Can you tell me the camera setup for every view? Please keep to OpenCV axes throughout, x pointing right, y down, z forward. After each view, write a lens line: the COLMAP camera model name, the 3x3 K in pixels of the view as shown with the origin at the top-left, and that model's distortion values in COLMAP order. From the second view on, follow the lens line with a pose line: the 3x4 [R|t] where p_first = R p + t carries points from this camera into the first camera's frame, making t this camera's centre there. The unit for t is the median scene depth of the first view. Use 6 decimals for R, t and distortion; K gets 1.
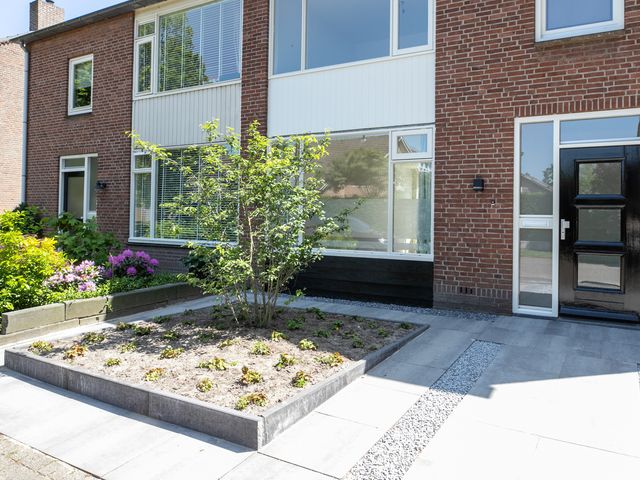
lens RADIAL K [[482.7, 0, 345.0], [0, 482.7, 210.2], [0, 0, 1]] dist [-0.012801, -0.006249]
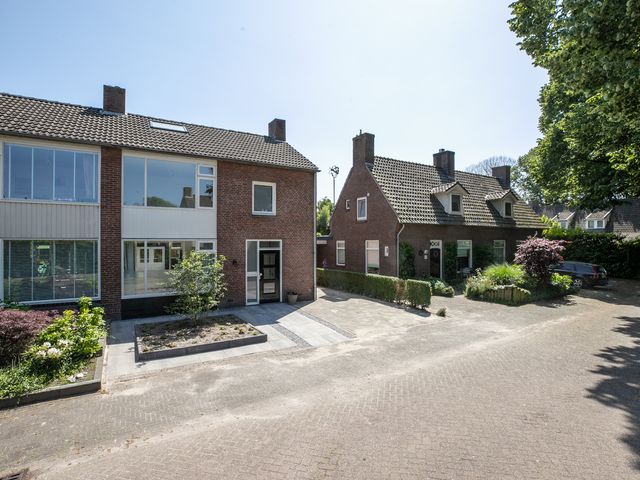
lens RADIAL K [[334.9, 0, 323.6], [0, 334.9, 244.3], [0, 0, 1]] dist [-0.047146, 0.014170]
pose [[0.492179, -0.016581, 0.870336, -1.181365], [0.009033, 0.999862, 0.013940, -0.184456], [-0.870447, 0.001001, 0.492260, -0.412611]]
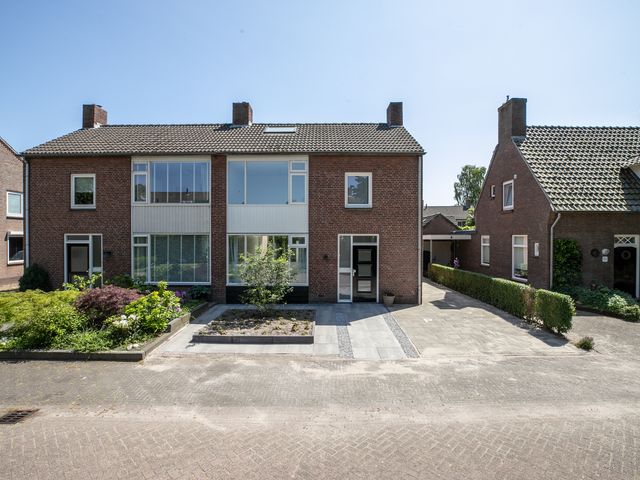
lens RADIAL K [[334.9, 0, 315.2], [0, 334.9, 239.8], [0, 0, 1]] dist [-0.047146, 0.014170]
pose [[0.879641, -0.012318, 0.475479, -0.692600], [0.008644, 0.999914, 0.009913, -0.176016], [-0.475560, -0.004610, 0.879671, -0.656905]]
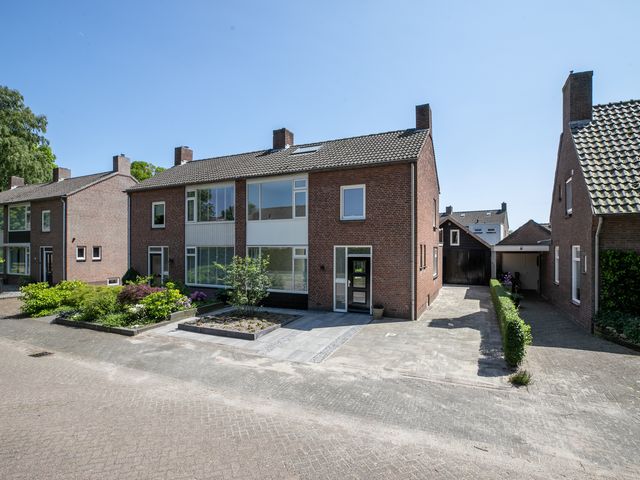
lens RADIAL K [[334.9, 0, 303.2], [0, 334.9, 253.2], [0, 0, 1]] dist [-0.047146, 0.014170]
pose [[0.998231, -0.010500, 0.058520, 0.047532], [0.009807, 0.999878, 0.012117, -0.169918], [-0.058640, -0.011522, 0.998213, -1.029222]]
